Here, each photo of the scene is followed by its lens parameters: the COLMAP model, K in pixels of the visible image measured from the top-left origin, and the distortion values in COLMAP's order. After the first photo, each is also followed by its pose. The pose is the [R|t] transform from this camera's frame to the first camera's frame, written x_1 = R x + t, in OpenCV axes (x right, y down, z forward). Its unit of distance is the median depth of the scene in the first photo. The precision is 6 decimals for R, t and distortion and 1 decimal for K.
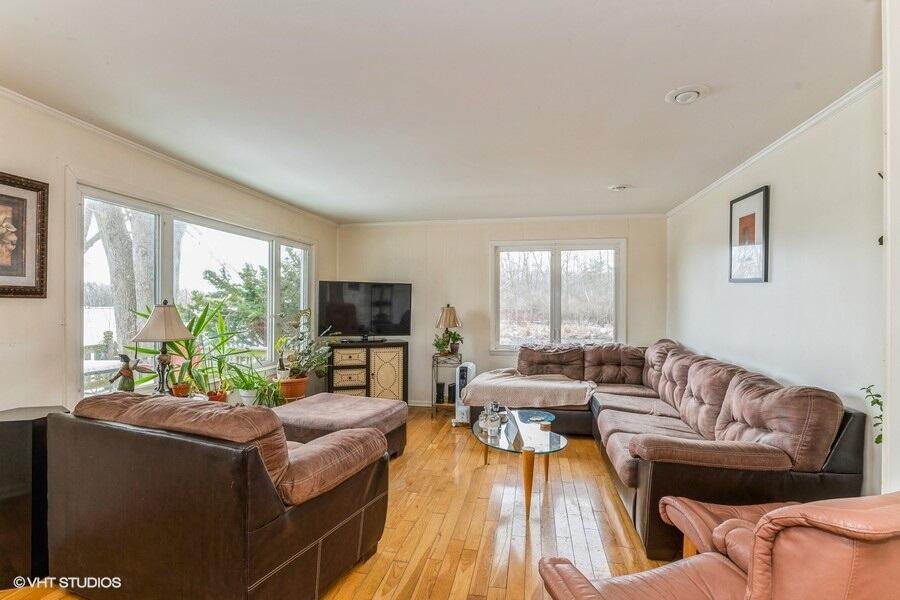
lens RADIAL K [[444.8, 0, 449.9], [0, 444.8, 304.0], [0, 0, 1]] dist [-0.009596, -0.001149]
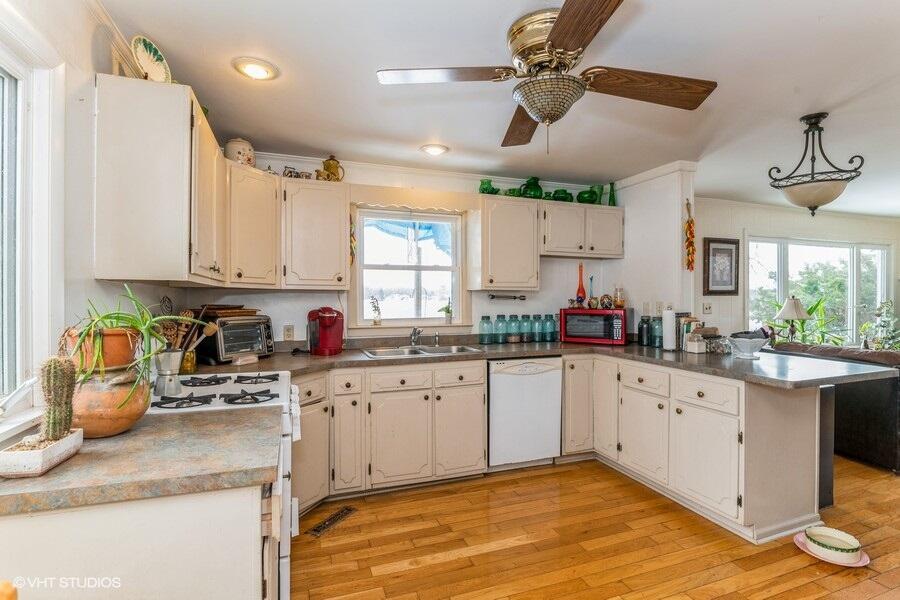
lens RADIAL K [[444.8, 0, 463.7], [0, 444.8, 301.3], [0, 0, 1]] dist [-0.009596, -0.001149]
pose [[0.525606, 0.002529, -0.850725, 0.109029], [0.005045, 0.999969, 0.006090, -0.003133], [0.850713, -0.007493, 0.525576, -0.767126]]
